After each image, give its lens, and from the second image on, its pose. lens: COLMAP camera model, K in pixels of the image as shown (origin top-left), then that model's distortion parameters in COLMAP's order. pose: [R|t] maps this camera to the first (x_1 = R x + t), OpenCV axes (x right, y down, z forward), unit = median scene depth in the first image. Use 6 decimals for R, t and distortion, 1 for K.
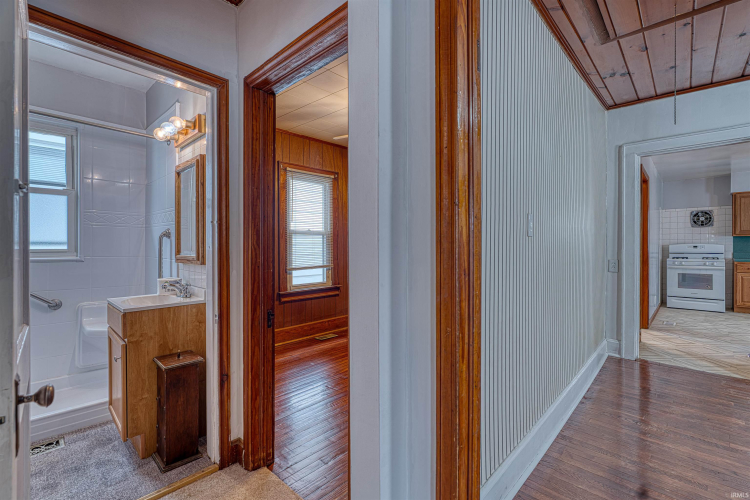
lens RADIAL K [[352.3, 0, 378.7], [0, 352.3, 248.5], [0, 0, 1]] dist [-0.002950, 0.000192]
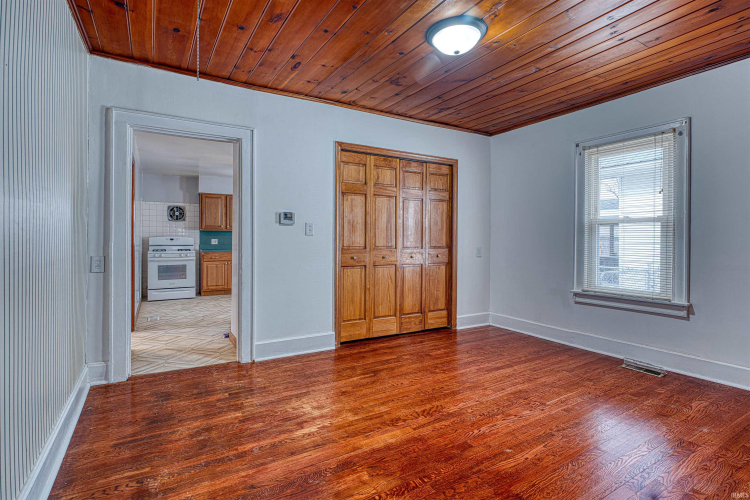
lens RADIAL K [[352.3, 0, 378.7], [0, 352.3, 248.5], [0, 0, 1]] dist [-0.002950, 0.000192]
pose [[0.279220, -0.016064, 0.960093, 0.063258], [-0.005268, 0.999819, 0.018261, -0.000154], [-0.960213, -0.010157, 0.279085, 0.116124]]
